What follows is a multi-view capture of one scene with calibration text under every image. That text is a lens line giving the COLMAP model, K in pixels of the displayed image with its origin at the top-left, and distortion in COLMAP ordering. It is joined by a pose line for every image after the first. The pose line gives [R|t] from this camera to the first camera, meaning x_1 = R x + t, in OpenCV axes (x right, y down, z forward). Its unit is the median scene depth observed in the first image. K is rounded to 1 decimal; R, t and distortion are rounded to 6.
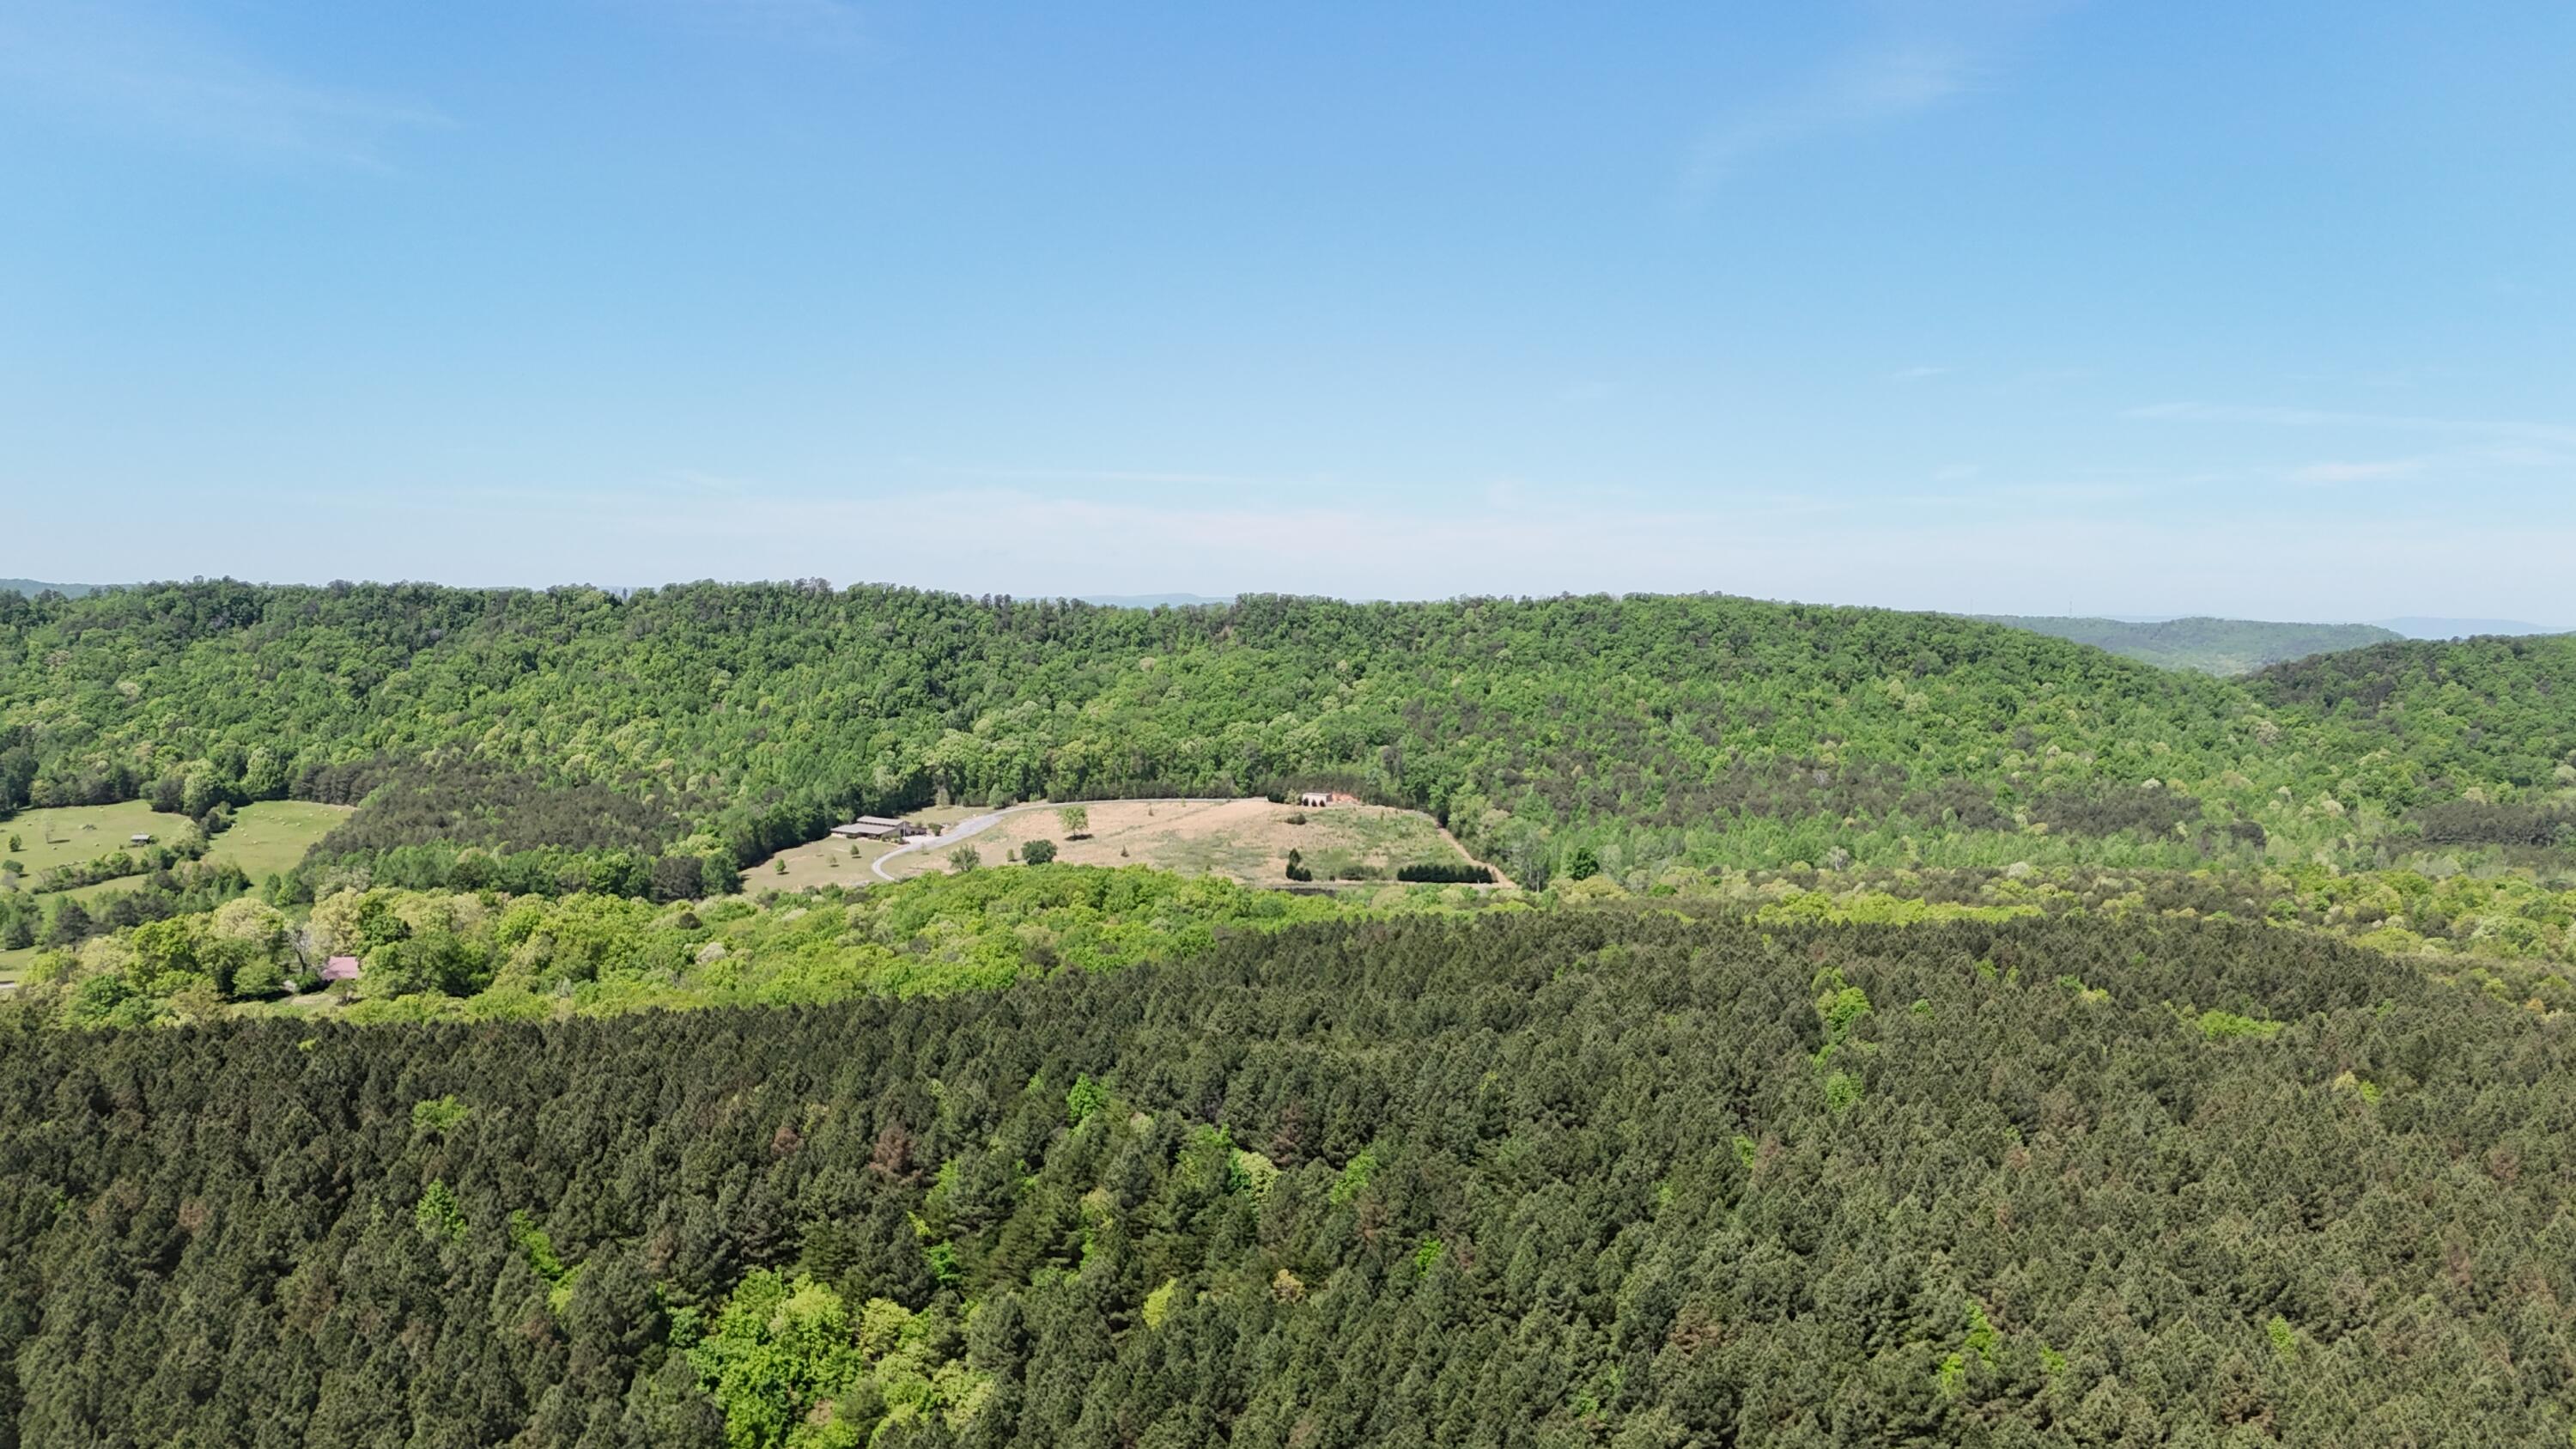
lens RADIAL K [[1878.1, 0, 1288.0], [0, 1878.1, 723.9], [0, 0, 1]] dist [0.047002, -0.026603]
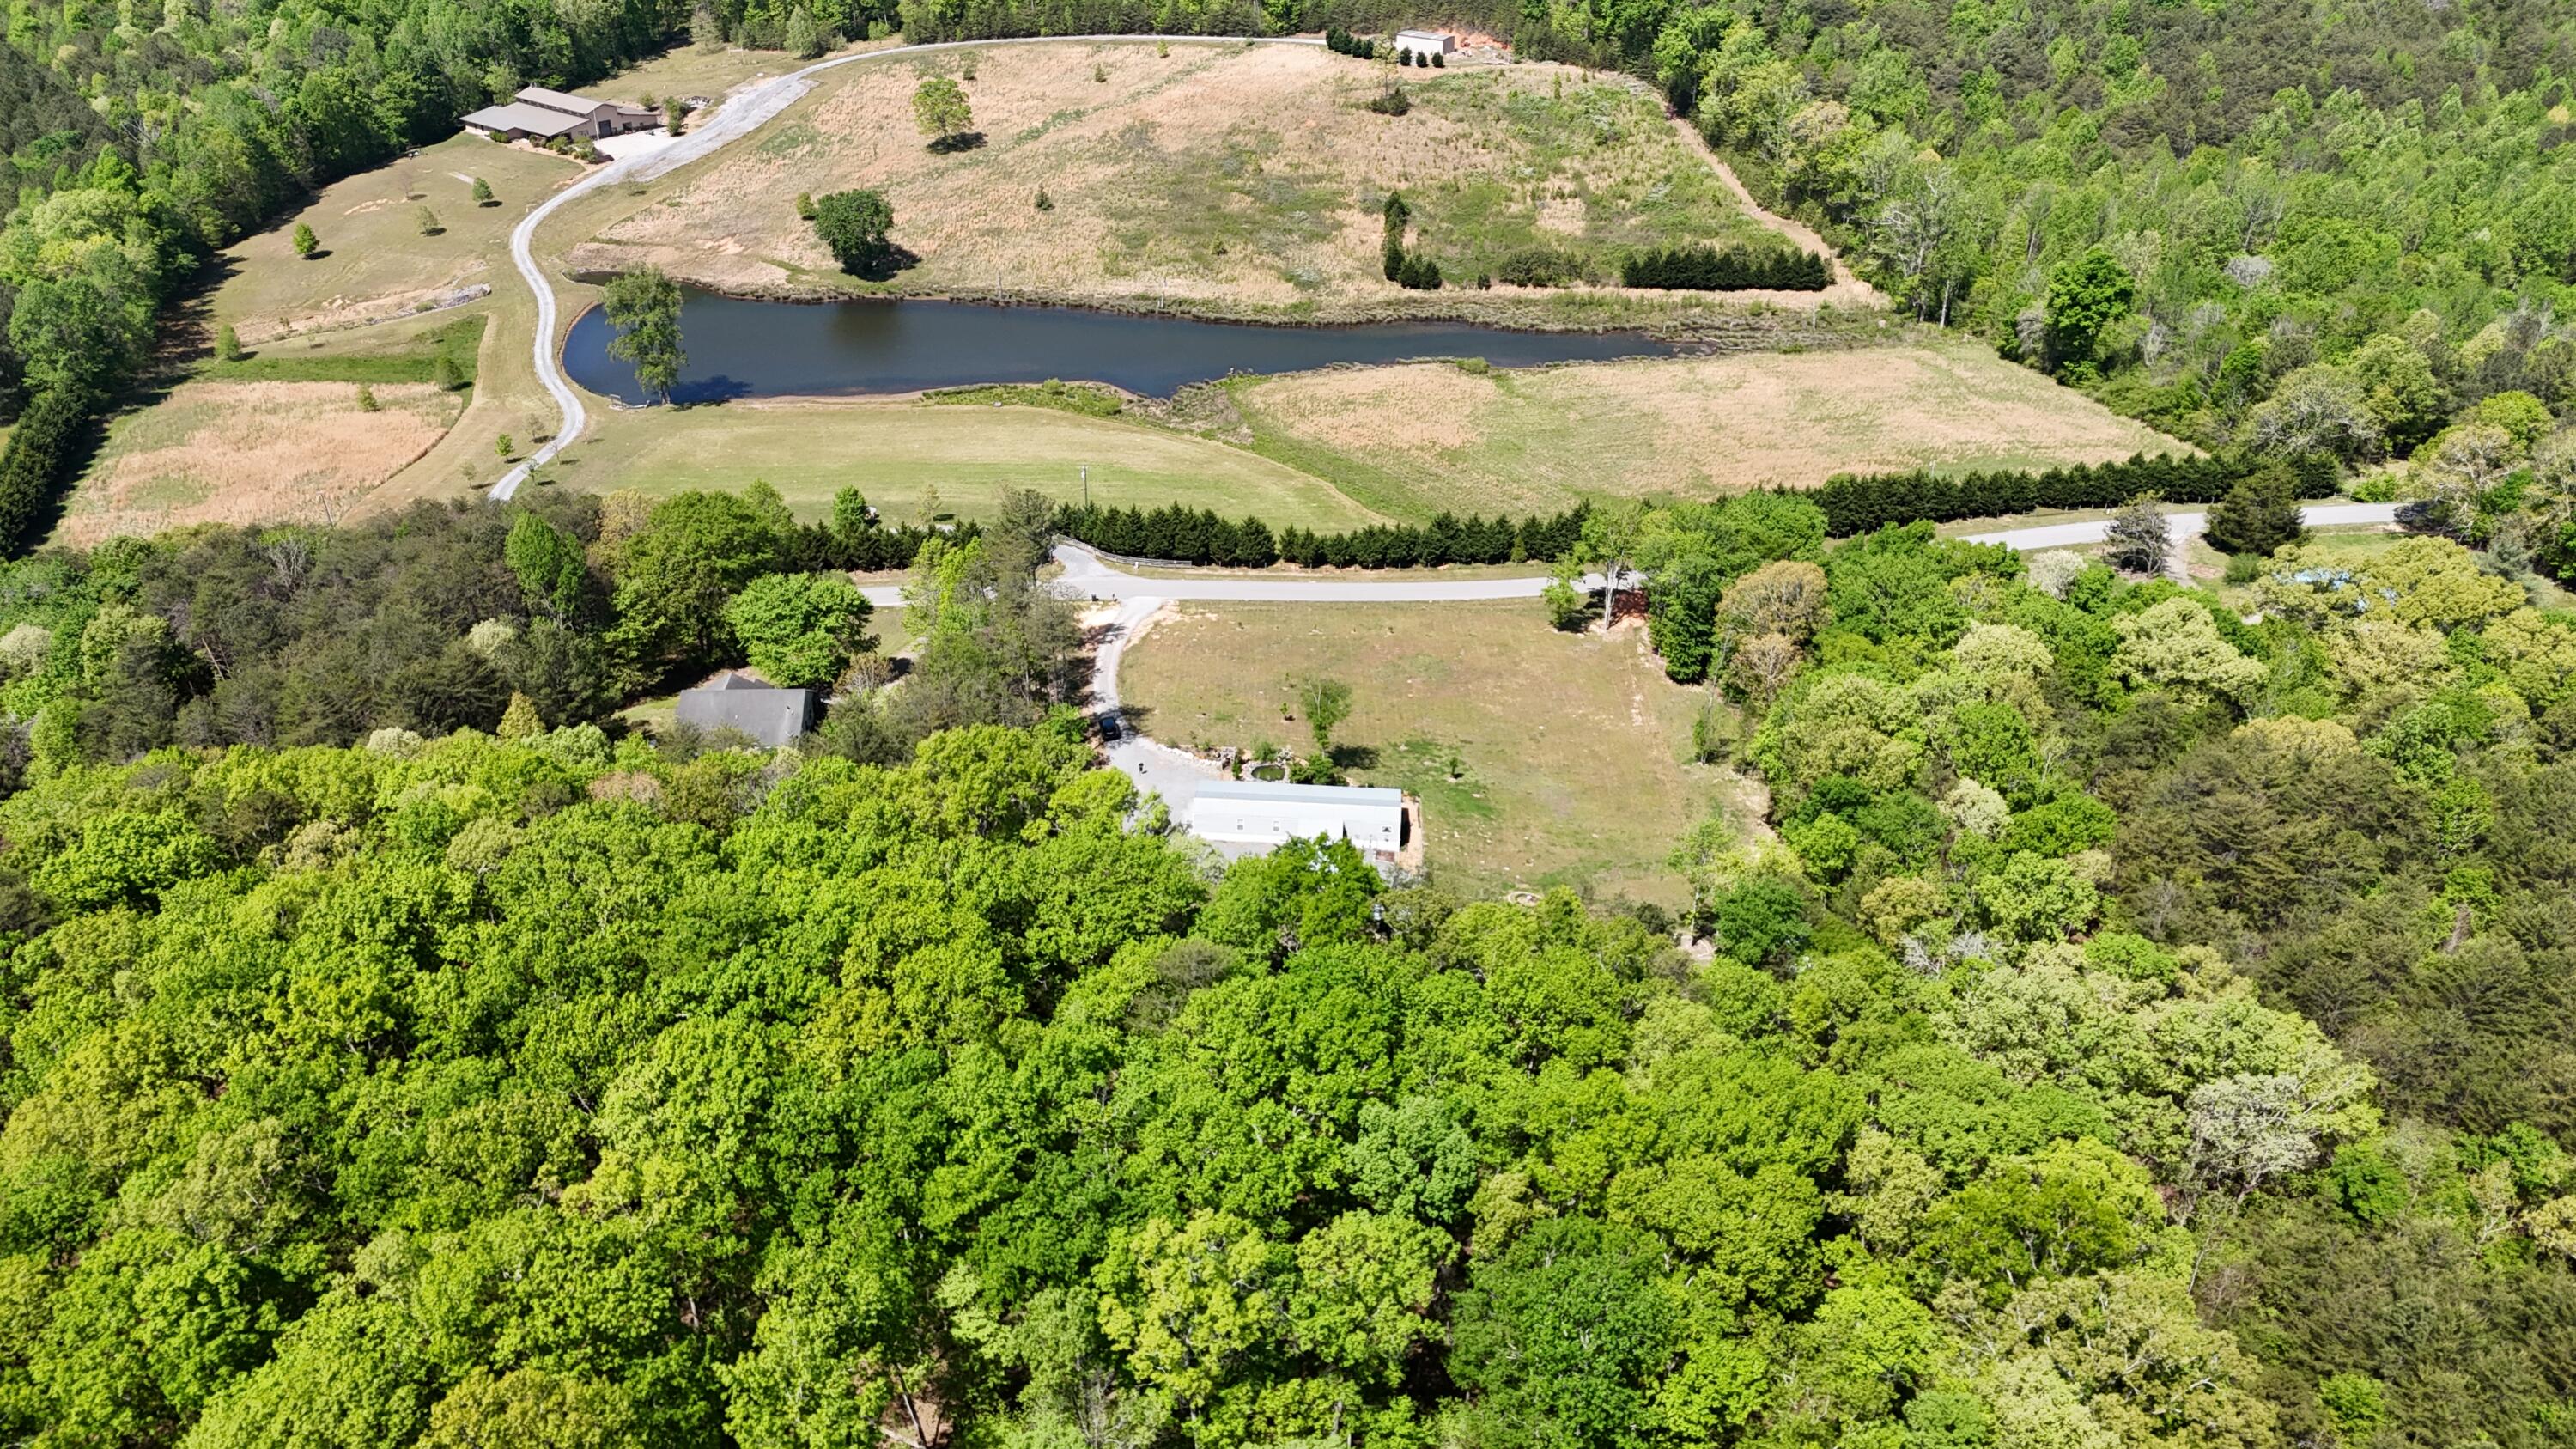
lens RADIAL K [[1878.1, 0, 1288.5], [0, 1878.1, 725.7], [0, 0, 1]] dist [0.047002, -0.026603]
pose [[0.999999, -0.001196, 0.000222, -0.022705], [0.000967, 0.892106, 0.451825, -0.028142], [-0.000739, -0.451824, 0.892107, 0.476661]]
